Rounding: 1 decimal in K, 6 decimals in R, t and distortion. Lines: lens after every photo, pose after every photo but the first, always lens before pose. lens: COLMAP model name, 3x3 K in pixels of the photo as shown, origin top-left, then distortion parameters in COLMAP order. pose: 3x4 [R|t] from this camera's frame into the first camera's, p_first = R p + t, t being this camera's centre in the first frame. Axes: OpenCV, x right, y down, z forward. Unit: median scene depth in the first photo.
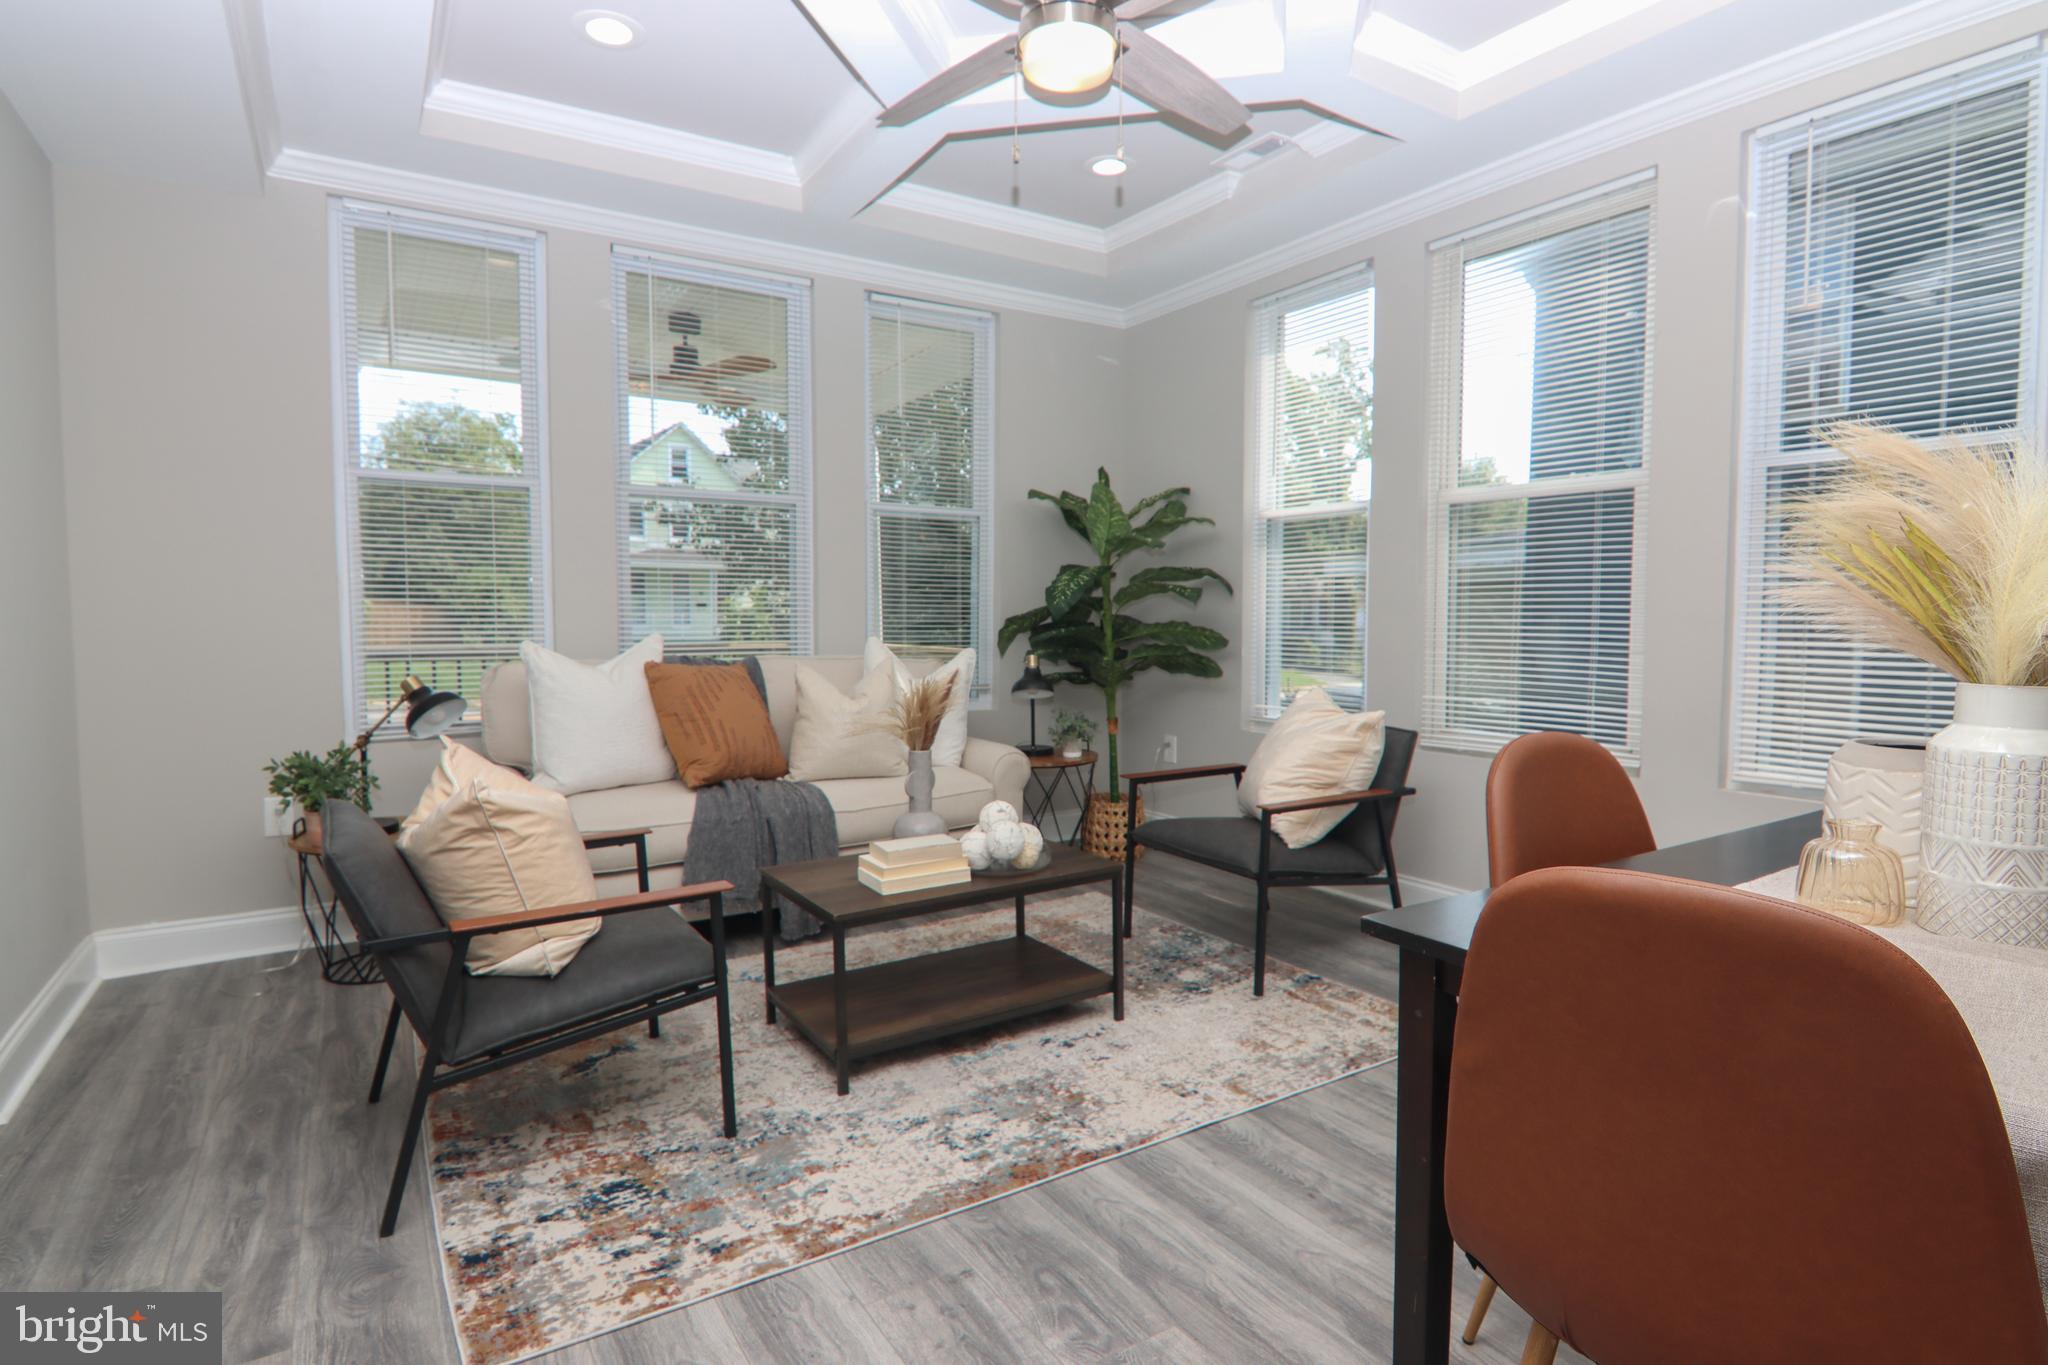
lens RADIAL K [[1072.4, 0, 1016.4], [0, 1072.4, 679.6], [0, 0, 1]] dist [-0.005354, -0.003469]
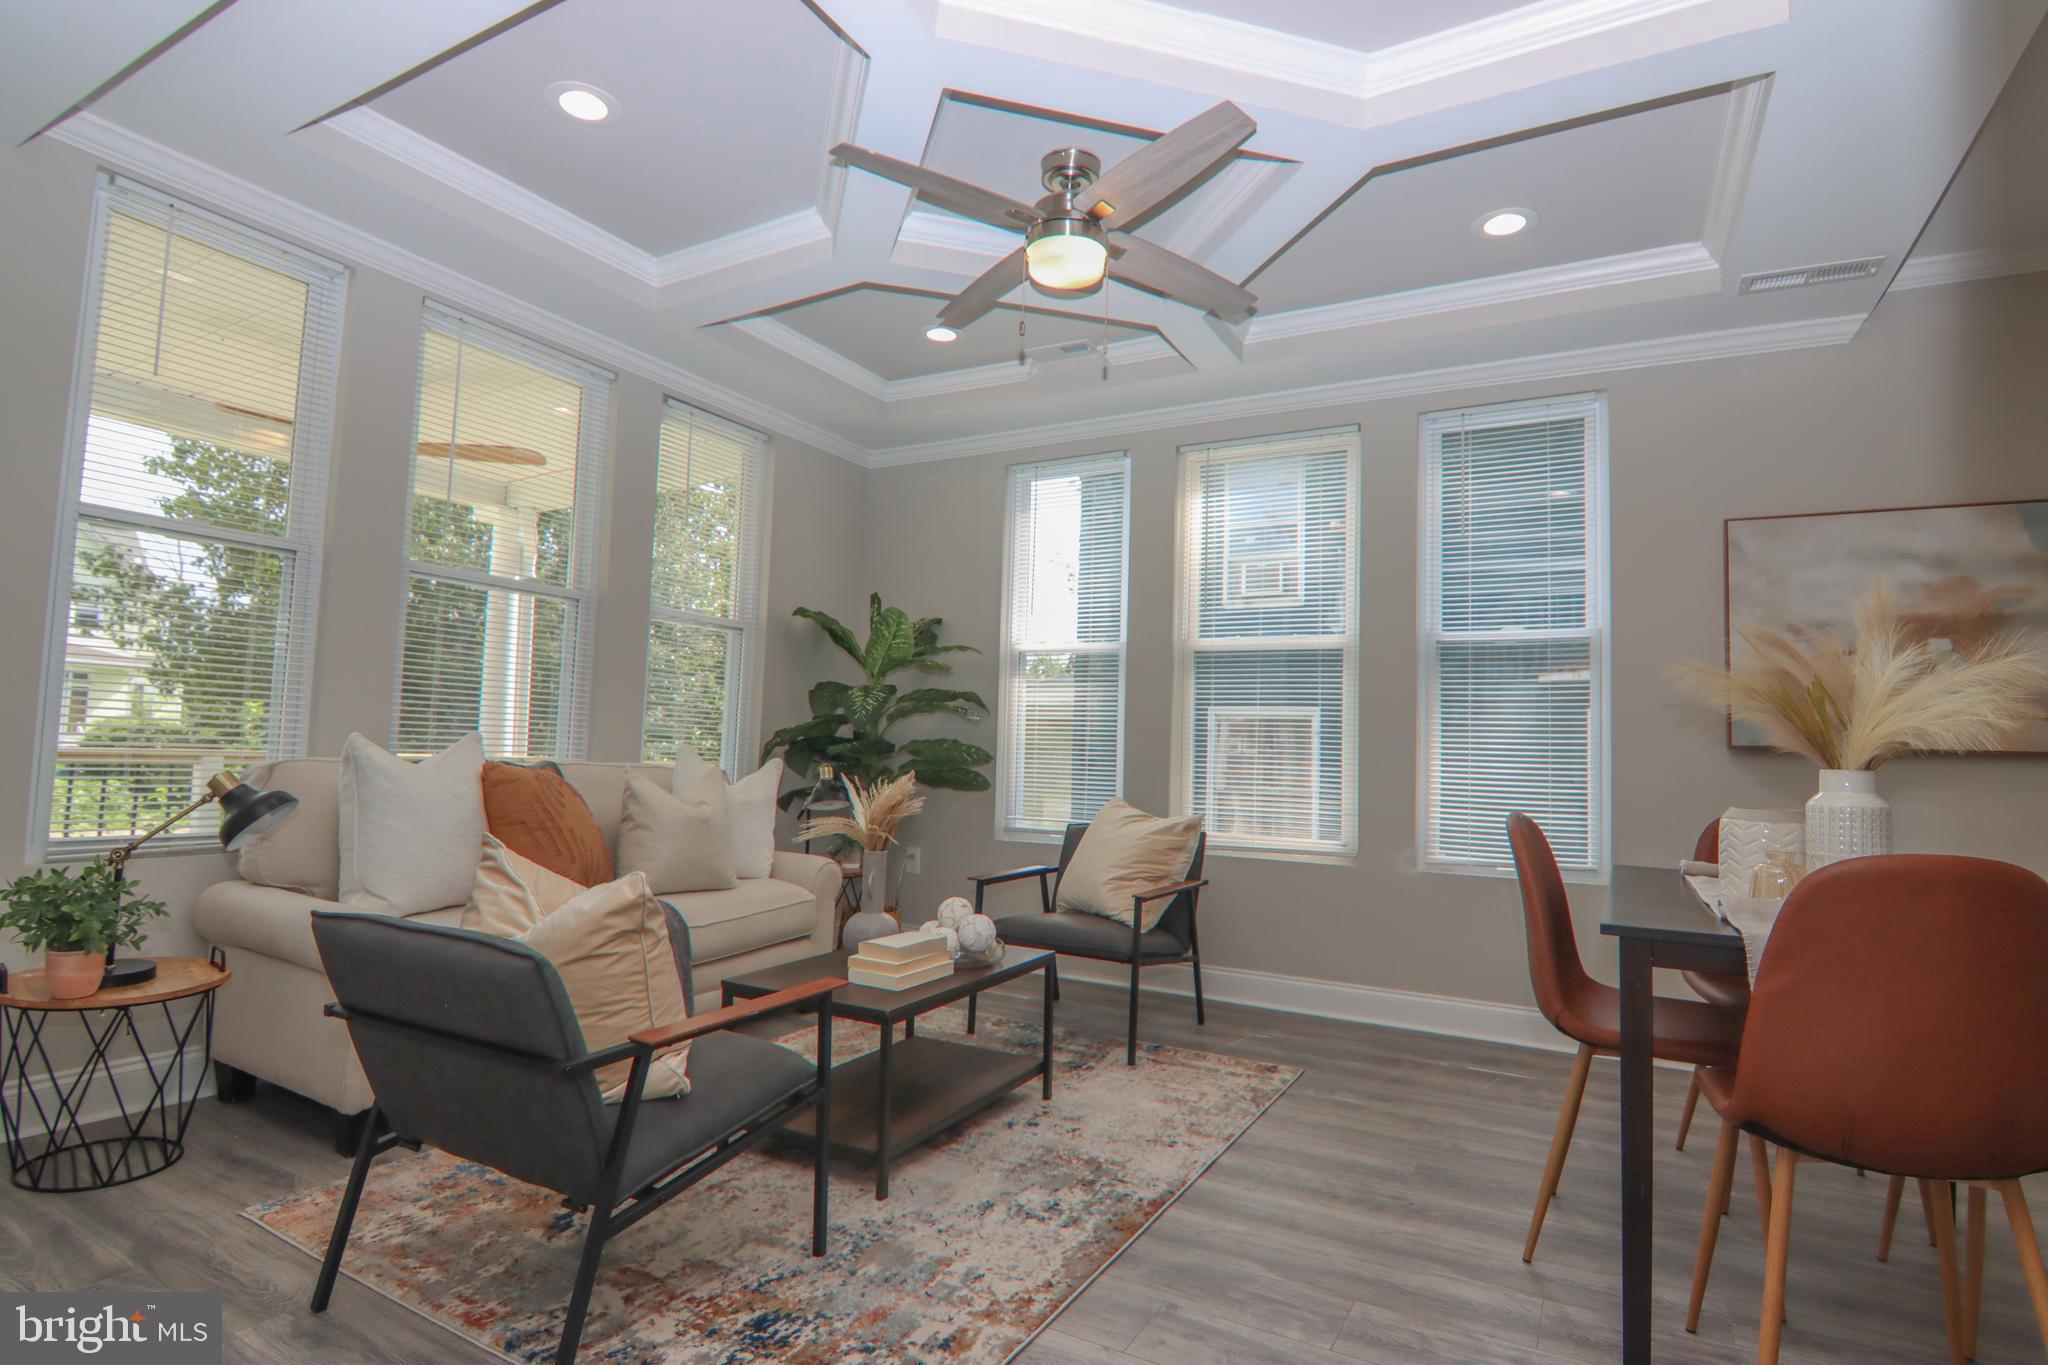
lens RADIAL K [[1057.6, 0, 1027.0], [0, 1057.6, 678.7], [0, 0, 1]] dist [-0.010878, -0.004223]
pose [[0.876939, 0.059732, 0.476876, -0.408168], [0.000007, 0.992245, -0.124298, 0.024986], [-0.480602, 0.109005, 0.870138, 0.029808]]
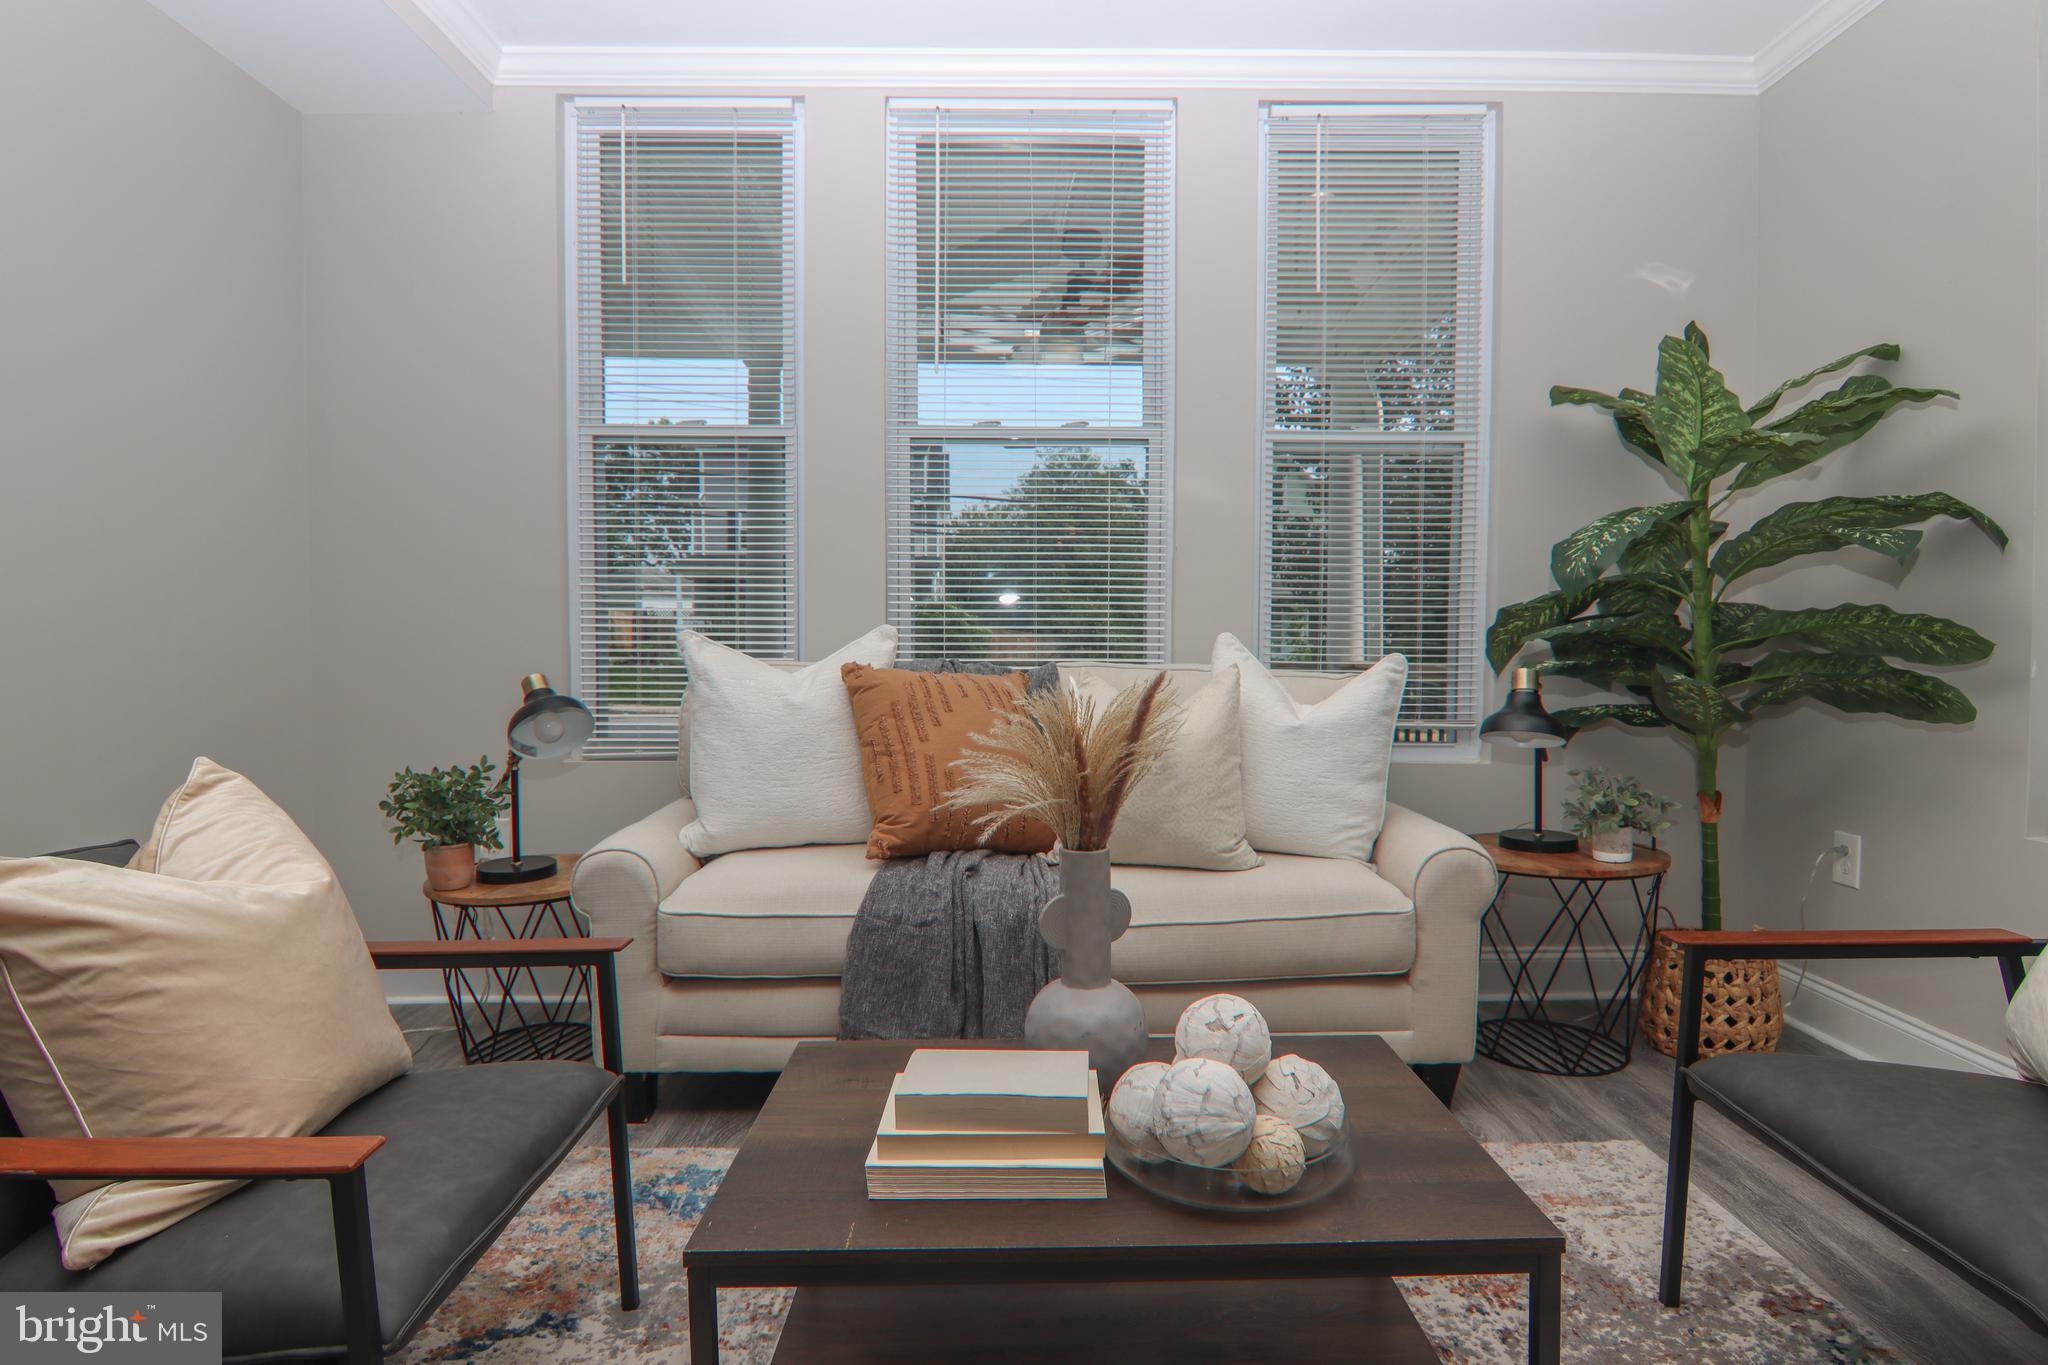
lens RADIAL K [[1072.4, 0, 1018.1], [0, 1072.4, 682.6], [0, 0, 1]] dist [-0.005354, -0.003469]
pose [[0.848209, 0.020752, -0.529255, 0.114746], [-0.034988, 0.999245, -0.016893, 0.003286], [0.528505, 0.032847, 0.848294, 0.532581]]
